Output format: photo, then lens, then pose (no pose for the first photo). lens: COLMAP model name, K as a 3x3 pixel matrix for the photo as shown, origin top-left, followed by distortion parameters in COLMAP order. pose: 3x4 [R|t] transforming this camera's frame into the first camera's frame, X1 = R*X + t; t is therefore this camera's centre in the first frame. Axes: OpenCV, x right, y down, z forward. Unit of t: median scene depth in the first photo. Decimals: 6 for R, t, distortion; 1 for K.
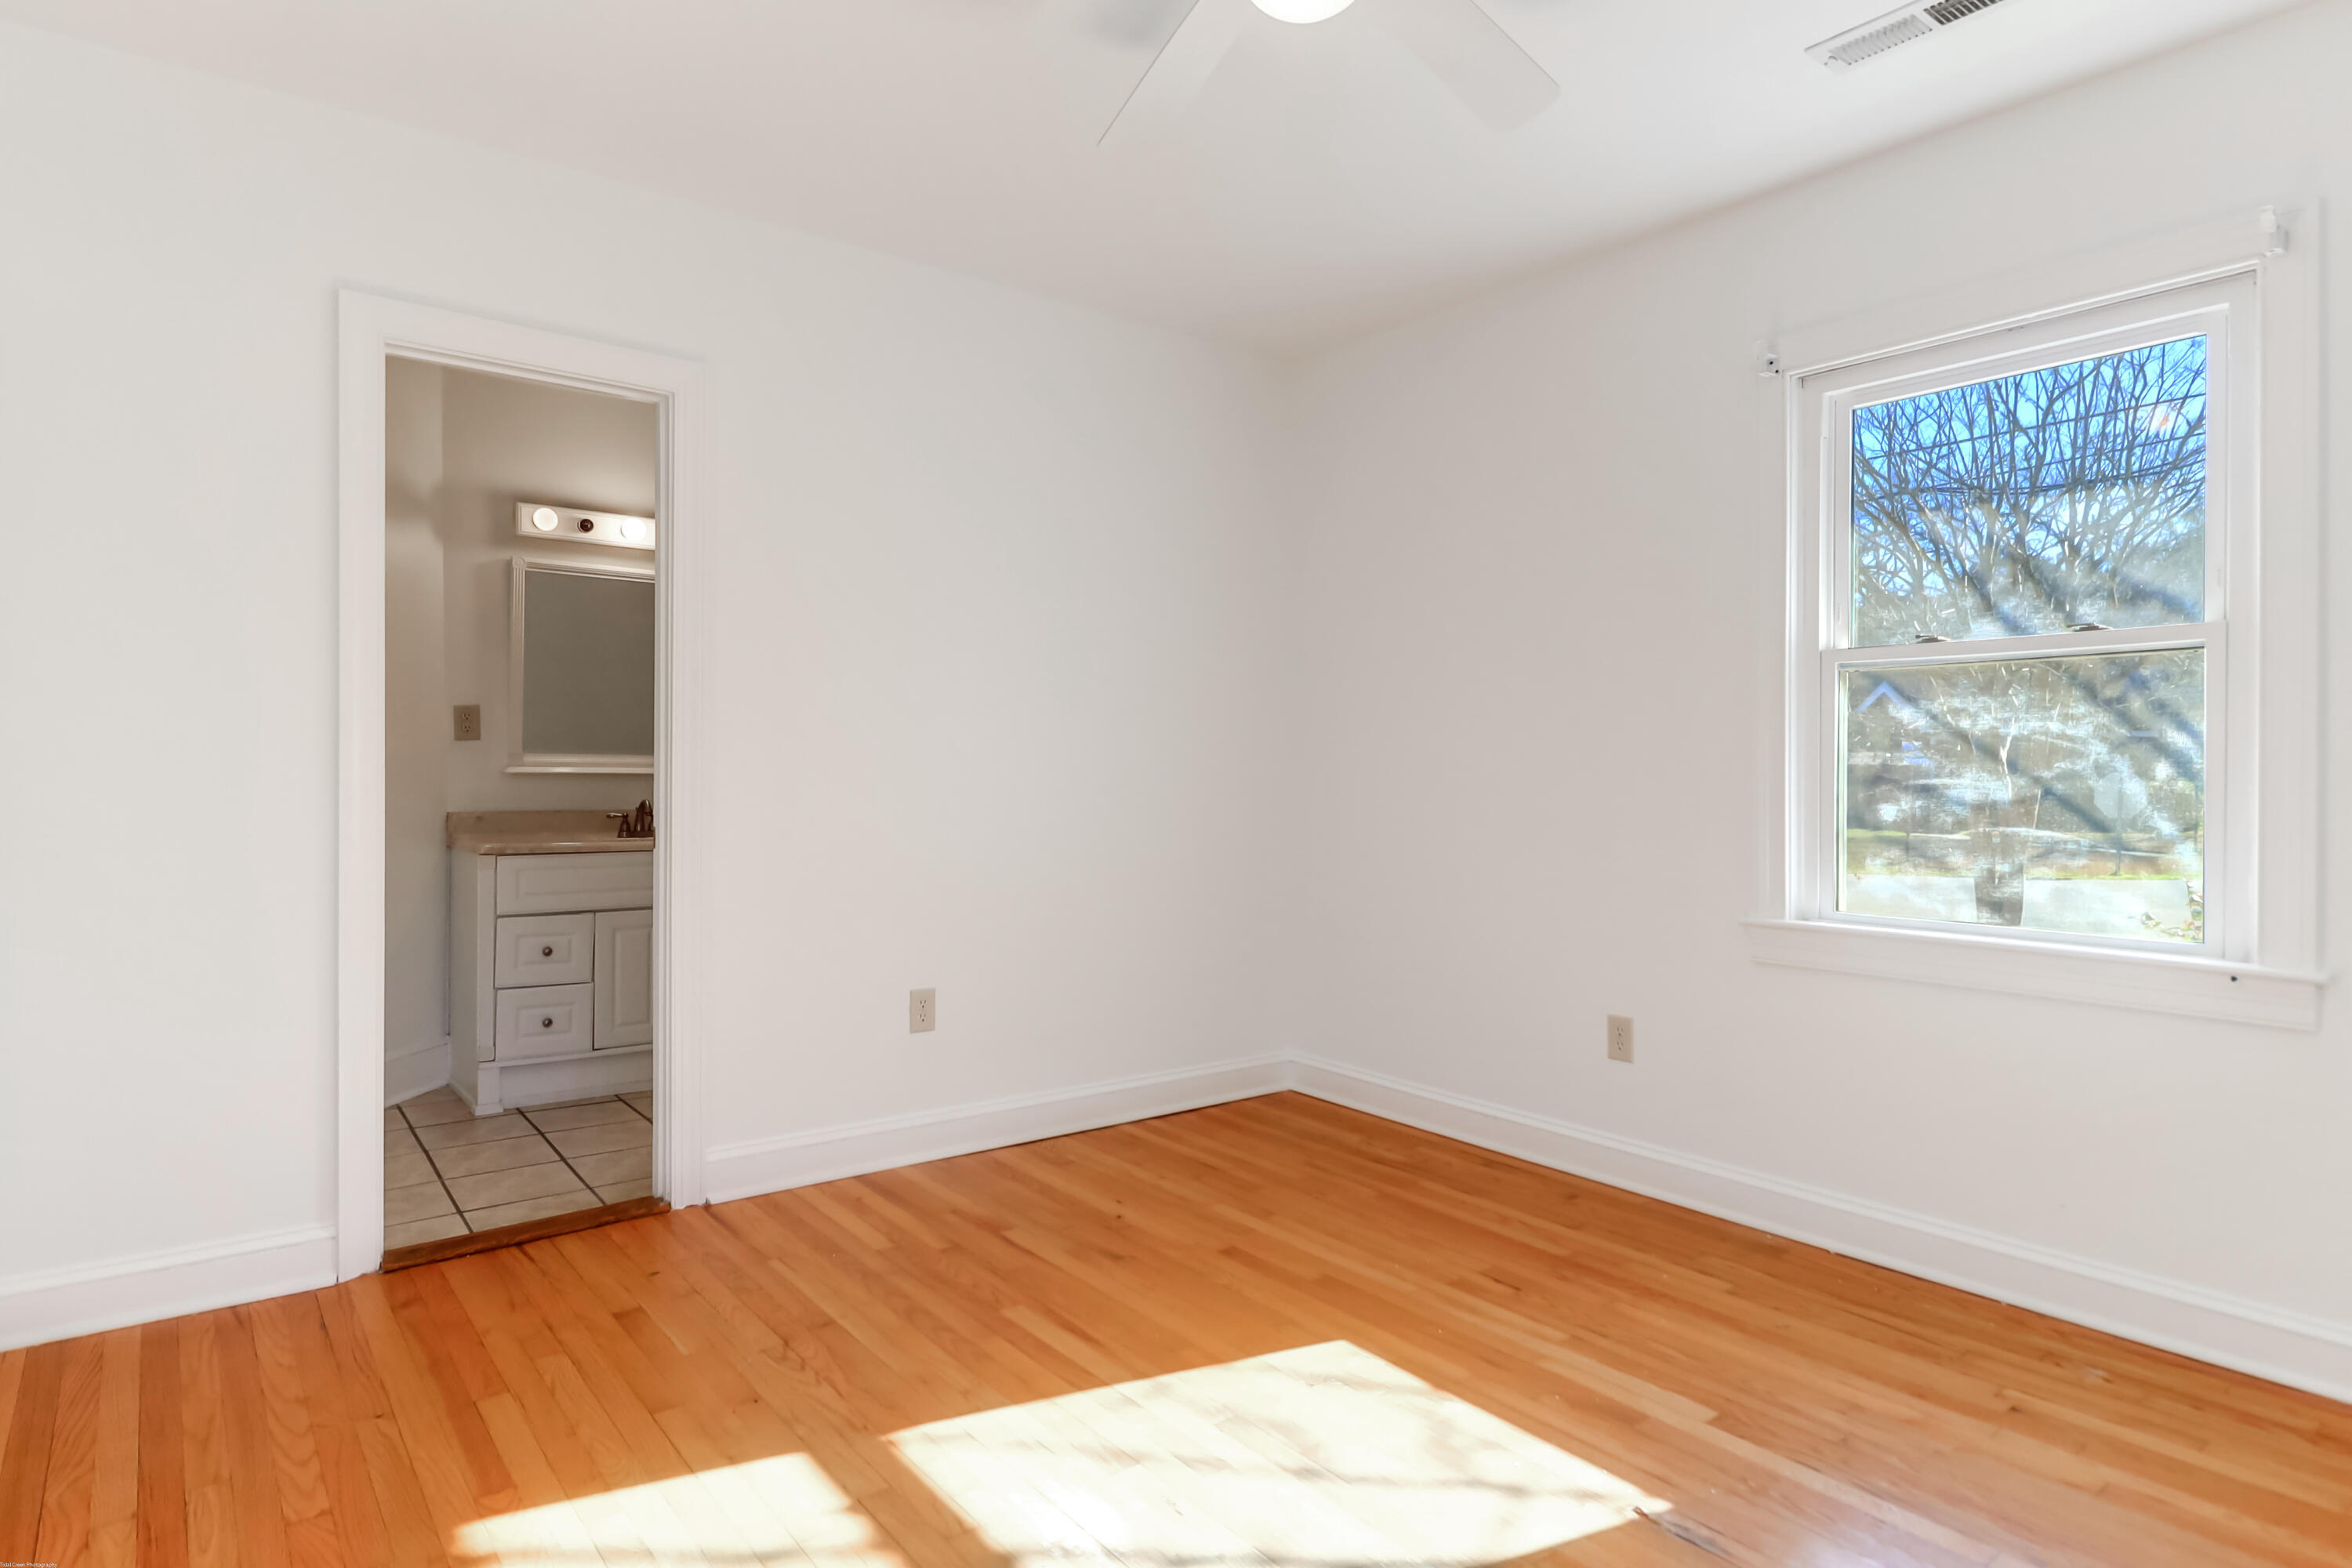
lens RADIAL K [[1298.9, 0, 1192.5], [0, 1298.9, 776.6], [0, 0, 1]] dist [0.002416, -0.002782]
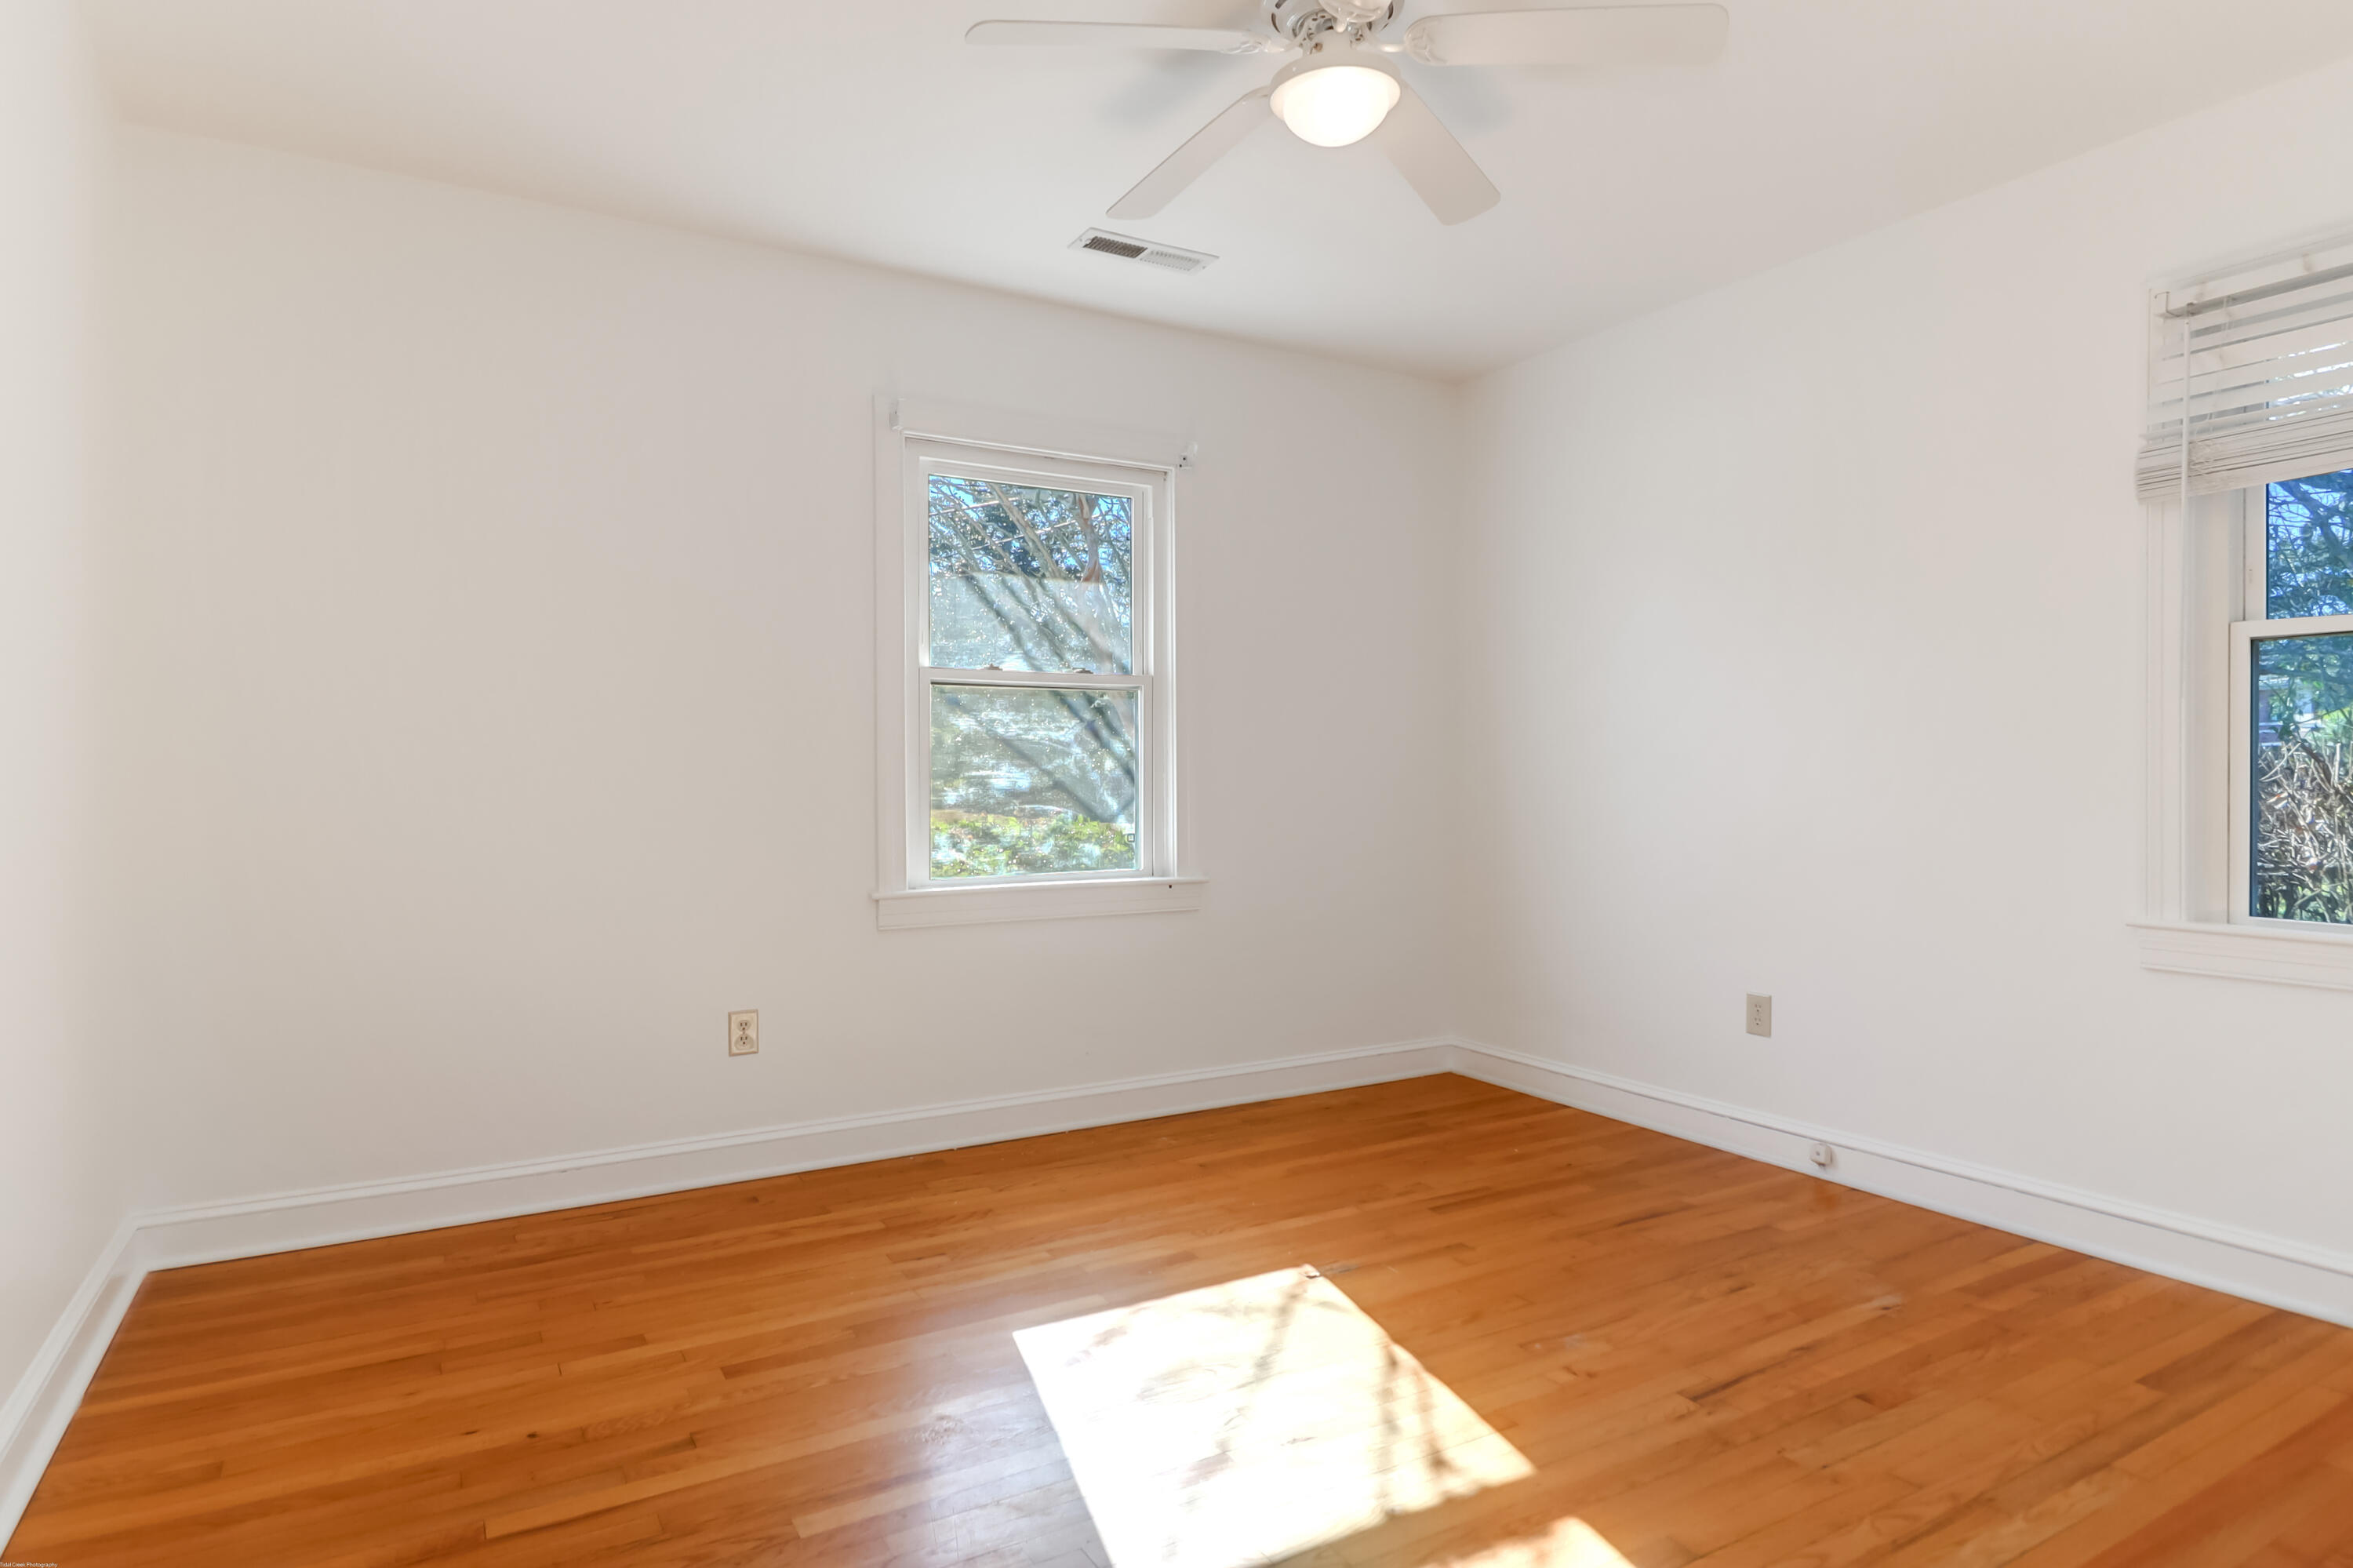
lens RADIAL K [[1299.5, 0, 1193.0], [0, 1299.5, 776.6], [0, 0, 1]] dist [0.002416, -0.002782]
pose [[0.123129, -0.013009, 0.992305, -0.738254], [0.006024, 0.999905, 0.012361, -0.008252], [-0.992372, 0.004456, 0.123196, 0.630384]]
